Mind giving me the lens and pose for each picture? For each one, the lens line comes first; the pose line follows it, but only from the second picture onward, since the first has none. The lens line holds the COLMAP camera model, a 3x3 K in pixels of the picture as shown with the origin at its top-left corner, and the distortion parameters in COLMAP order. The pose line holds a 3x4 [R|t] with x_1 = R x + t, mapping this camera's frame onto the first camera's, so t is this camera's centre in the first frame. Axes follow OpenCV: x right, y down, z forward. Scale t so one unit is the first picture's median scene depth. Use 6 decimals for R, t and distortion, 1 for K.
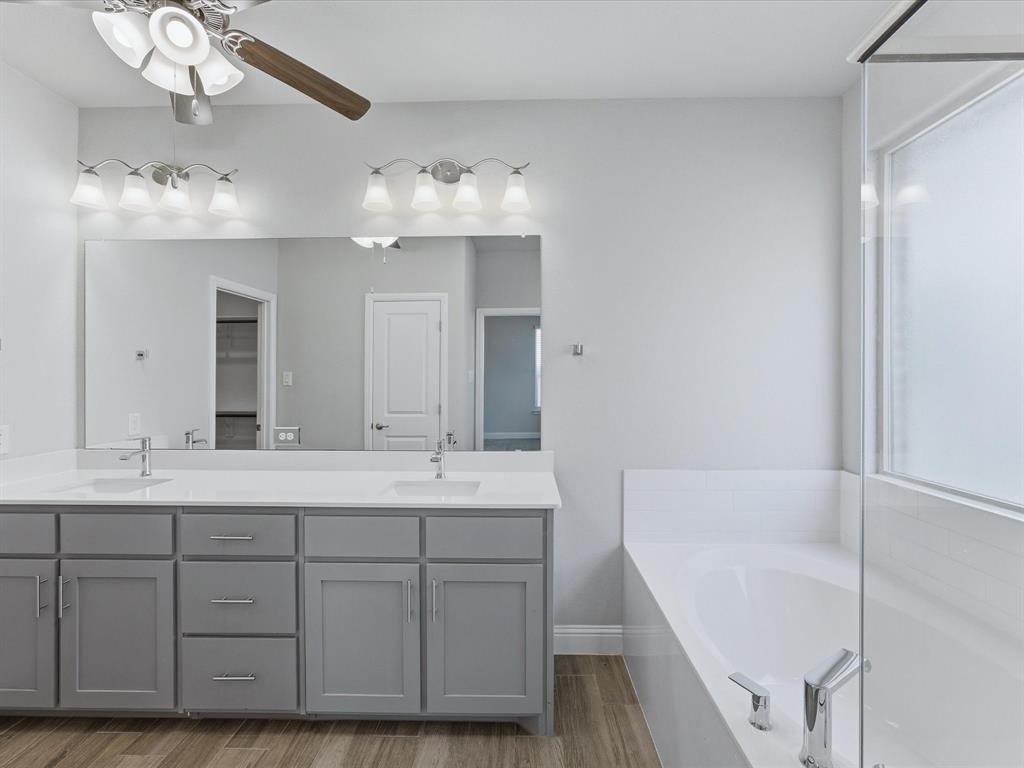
lens RADIAL K [[471.8, 0, 516.7], [0, 471.8, 373.0], [0, 0, 1]] dist [0.001964, -0.000485]
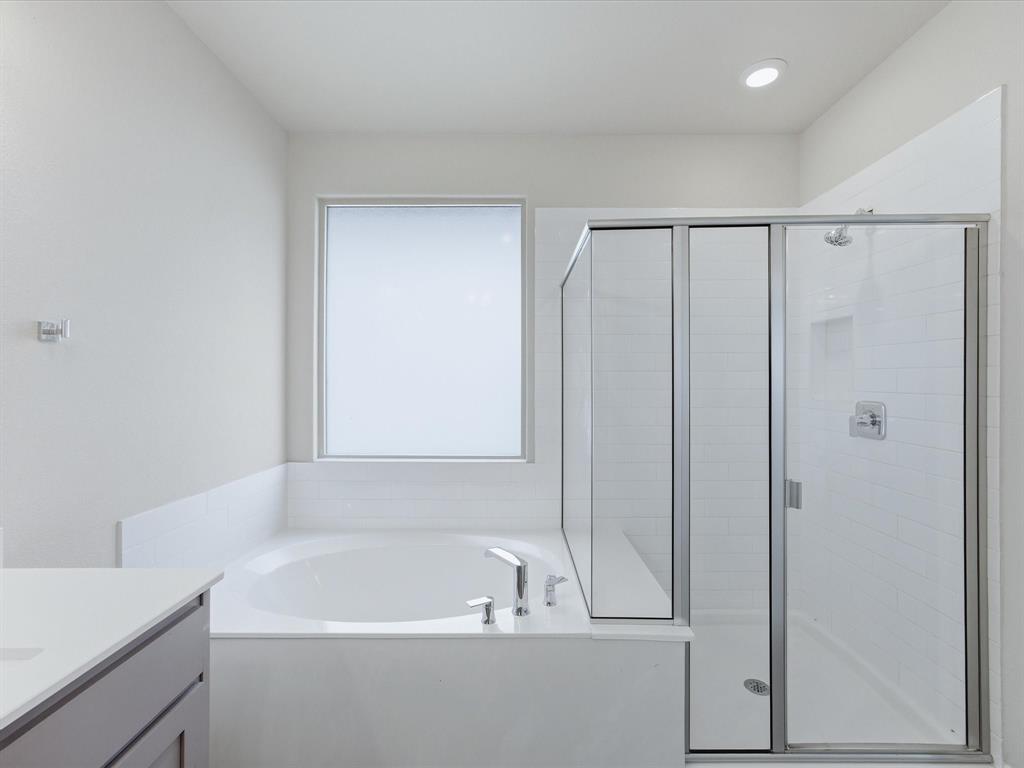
lens RADIAL K [[471.8, 0, 509.2], [0, 471.8, 377.6], [0, 0, 1]] dist [0.001964, -0.000485]
pose [[-0.009031, 0.008472, 0.999923, -0.438483], [-0.005918, 0.999946, -0.008525, 0.007670], [-0.999942, -0.005995, -0.008980, 0.455634]]
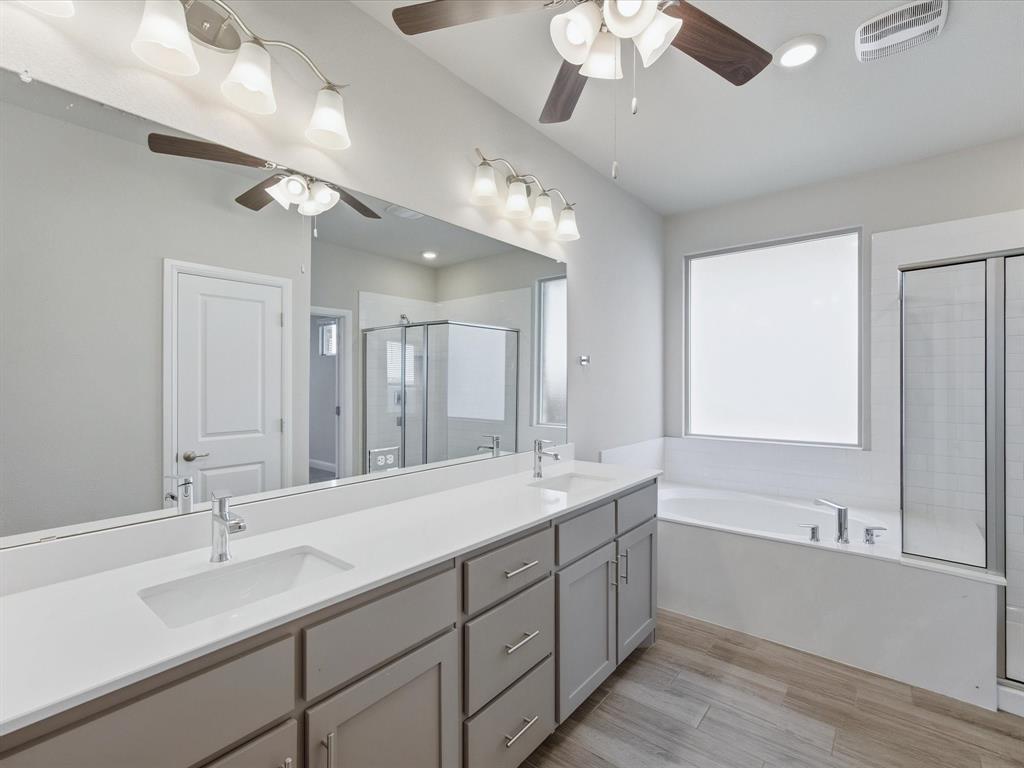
lens RADIAL K [[471.8, 0, 512.1], [0, 471.8, 387.1], [0, 0, 1]] dist [0.001964, -0.000485]
pose [[0.615428, -0.006298, 0.788168, -0.962982], [-0.000940, 0.999962, 0.008724, 0.009689], [-0.788193, -0.006110, 0.615398, 0.367391]]
